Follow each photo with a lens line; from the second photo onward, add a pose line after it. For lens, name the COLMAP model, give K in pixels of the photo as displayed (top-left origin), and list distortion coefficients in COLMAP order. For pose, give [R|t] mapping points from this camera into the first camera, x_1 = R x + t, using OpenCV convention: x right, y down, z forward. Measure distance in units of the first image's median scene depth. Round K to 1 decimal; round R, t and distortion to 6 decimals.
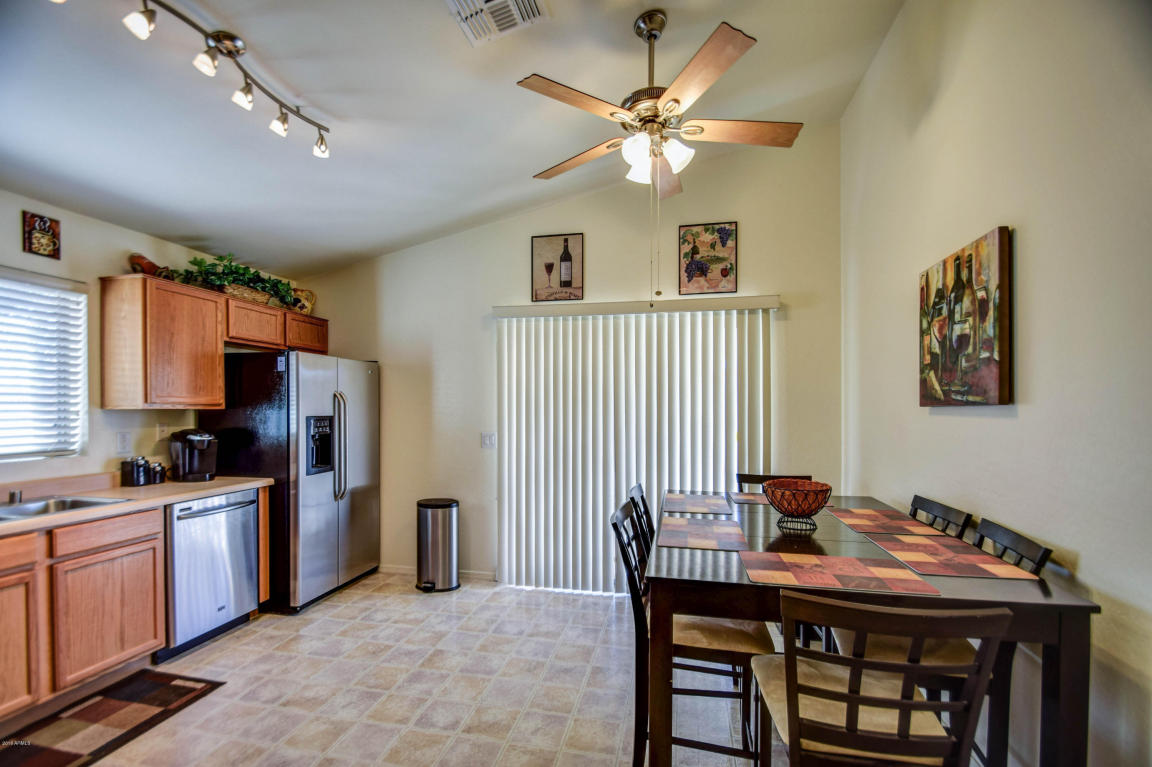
lens RADIAL K [[504.5, 0, 577.1], [0, 504.5, 411.8], [0, 0, 1]] dist [0.014703, -0.017043]
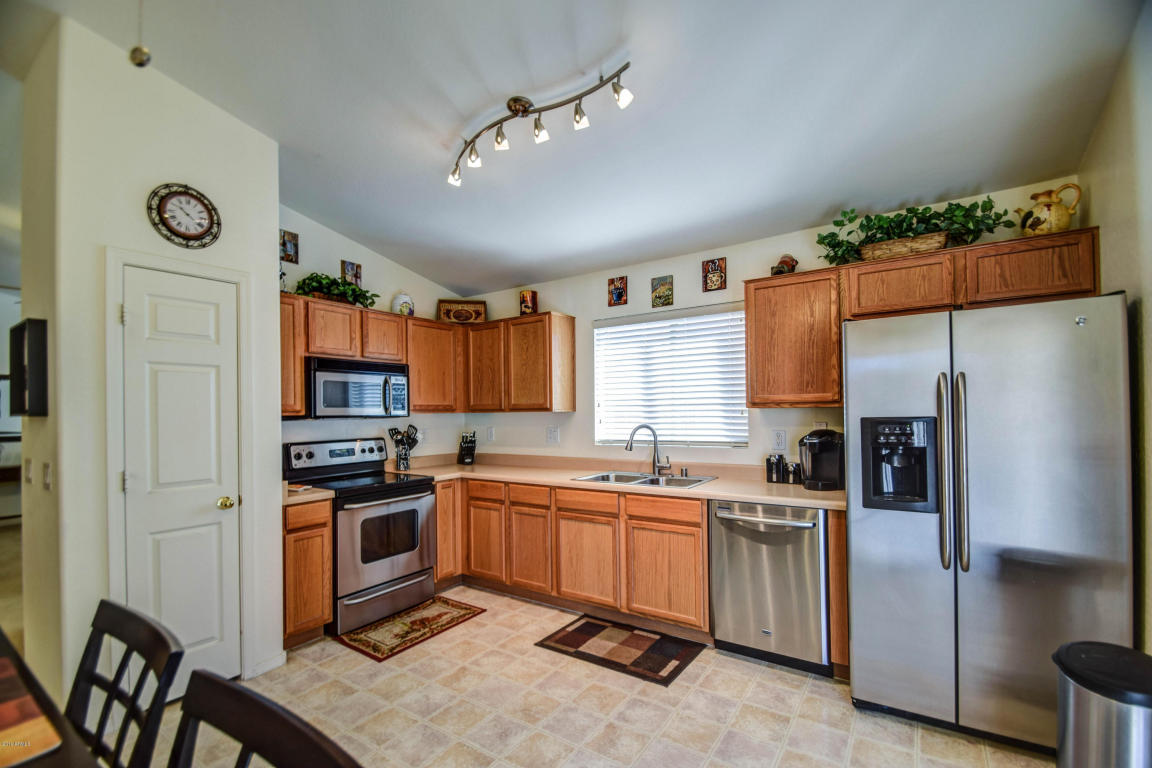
lens RADIAL K [[504.5, 0, 577.1], [0, 504.5, 412.3], [0, 0, 1]] dist [0.014703, -0.017043]
pose [[-0.381792, 0.006249, -0.924227, 0.238167], [0.009144, 0.999954, 0.002984, -0.003592], [0.924203, -0.007312, -0.381832, 1.013347]]
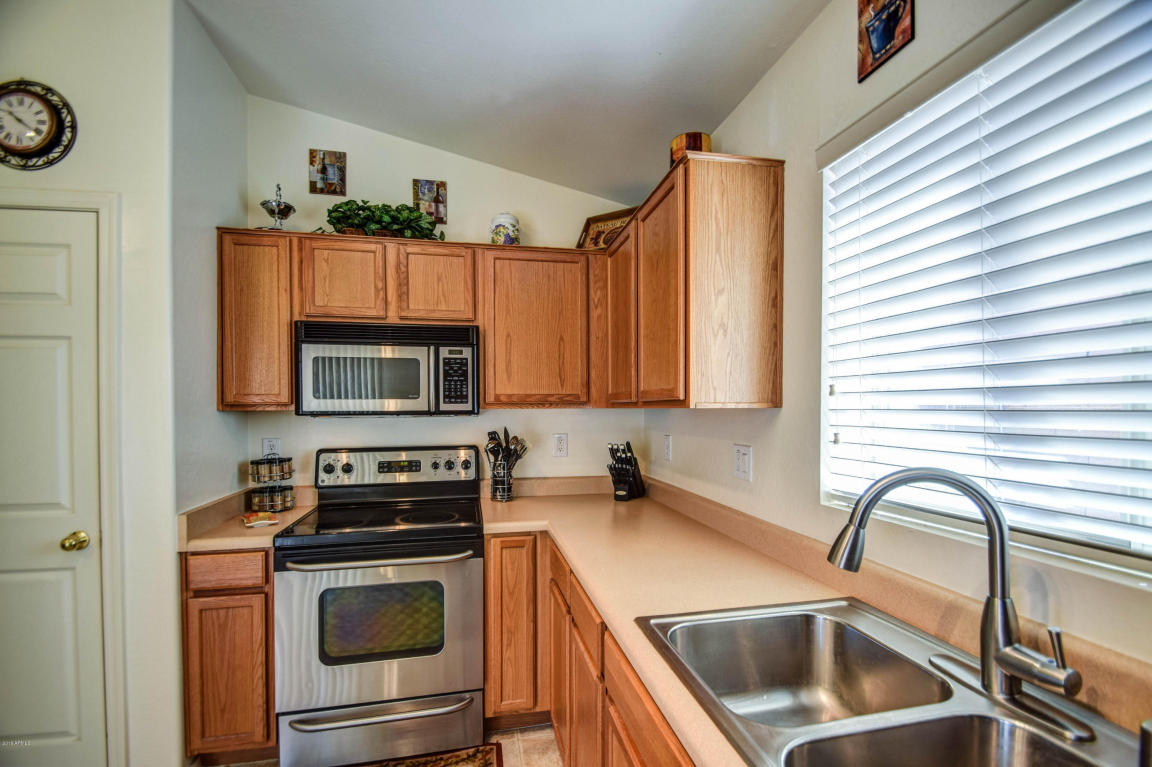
lens RADIAL K [[510.3, 0, 577.0], [0, 510.3, 412.4], [0, 0, 1]] dist [0.013728, -0.017582]
pose [[-0.916135, 0.007789, -0.400795, -0.601886], [0.002962, 0.999915, 0.012662, -0.004681], [0.400859, 0.010413, -0.916080, 0.891681]]
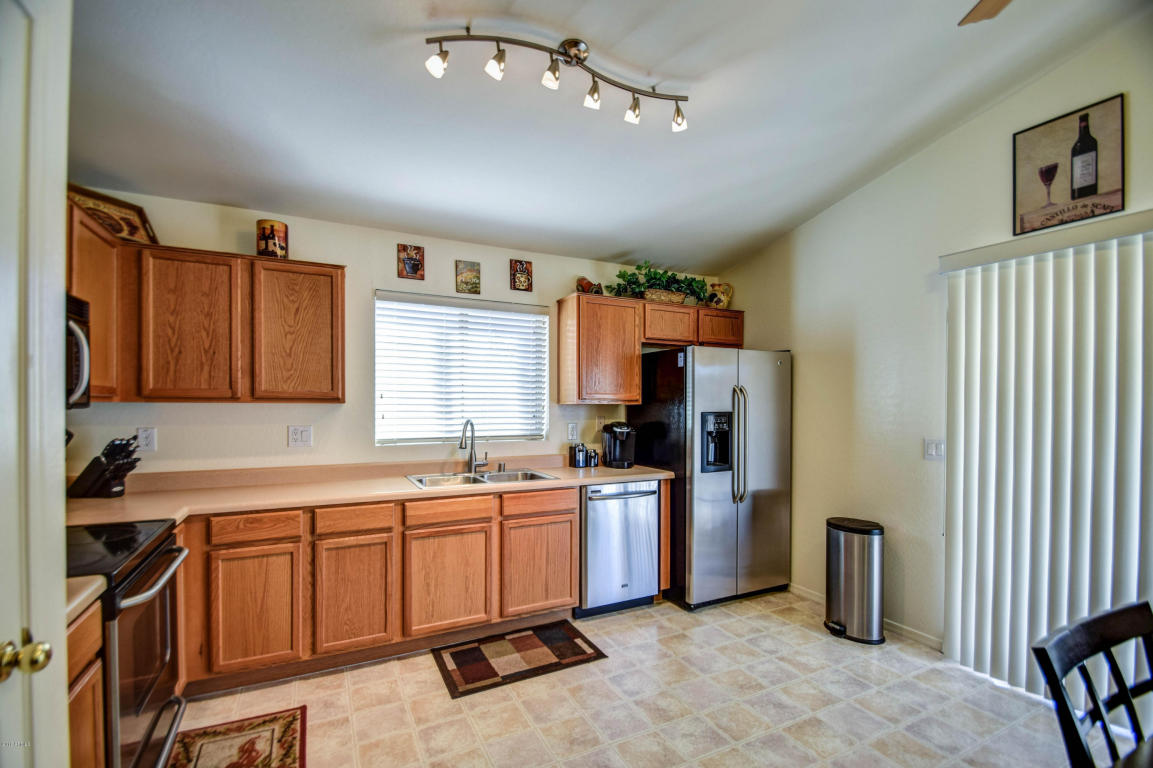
lens RADIAL K [[510.8, 0, 577.5], [0, 510.8, 412.9], [0, 0, 1]] dist [0.013728, -0.017582]
pose [[0.623283, 0.014039, -0.781871, 0.094993], [-0.007772, 0.999901, 0.011758, 0.001138], [0.781958, -0.001252, 0.623330, 0.222757]]
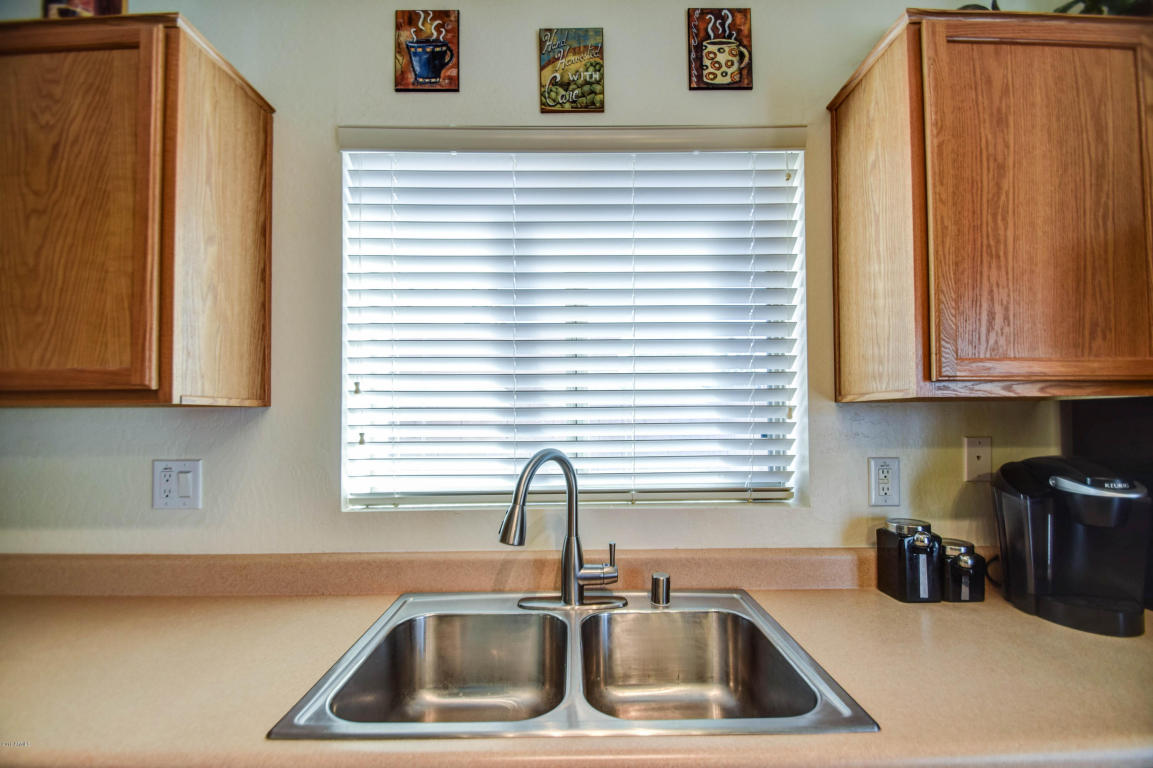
lens RADIAL K [[504.9, 0, 577.6], [0, 504.9, 412.3], [0, 0, 1]] dist [0.014703, -0.017043]
pose [[0.209260, -0.011901, -0.977788, -0.536778], [0.001551, 0.999929, -0.011838, 0.007856], [0.977859, 0.000961, 0.209263, 0.659196]]
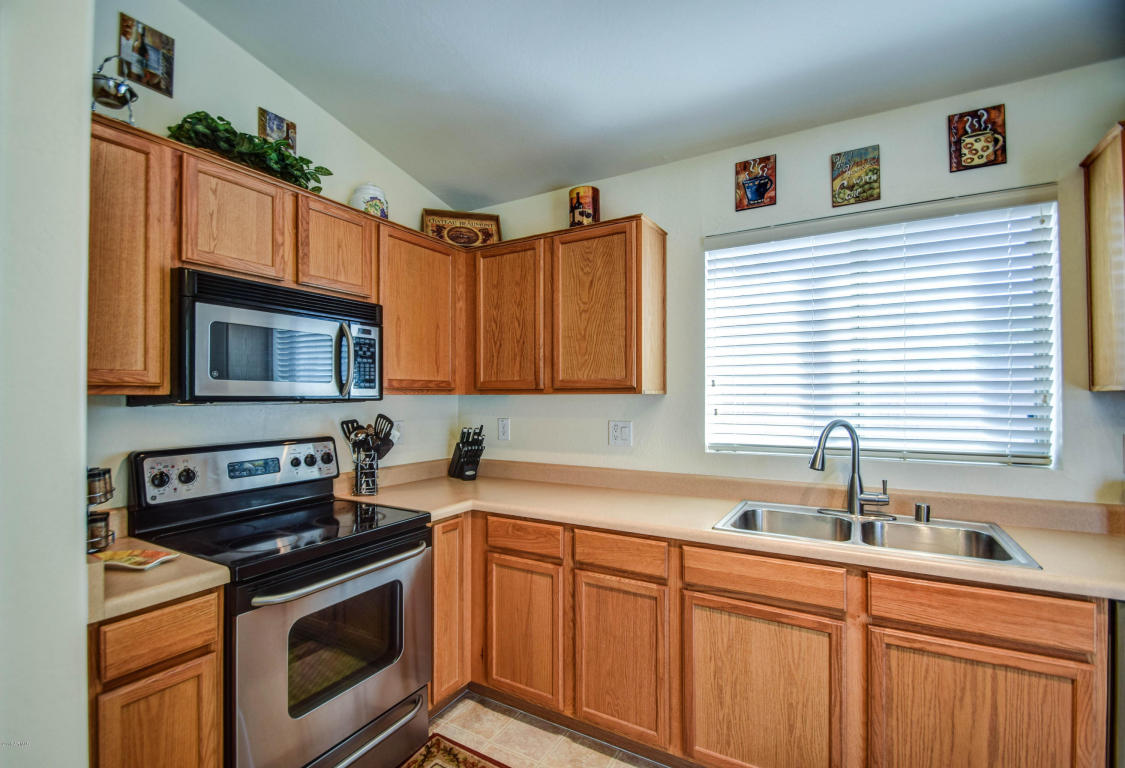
lens RADIAL K [[519.8, 0, 540.3], [0, 519.8, 392.8], [0, 0, 1]] dist [0.015887, -0.021163]
pose [[-0.341598, -0.004709, -0.939834, -0.174071], [-0.001607, 0.999989, -0.004426, 0.000064], [0.939845, -0.000001, -0.341602, 0.589423]]
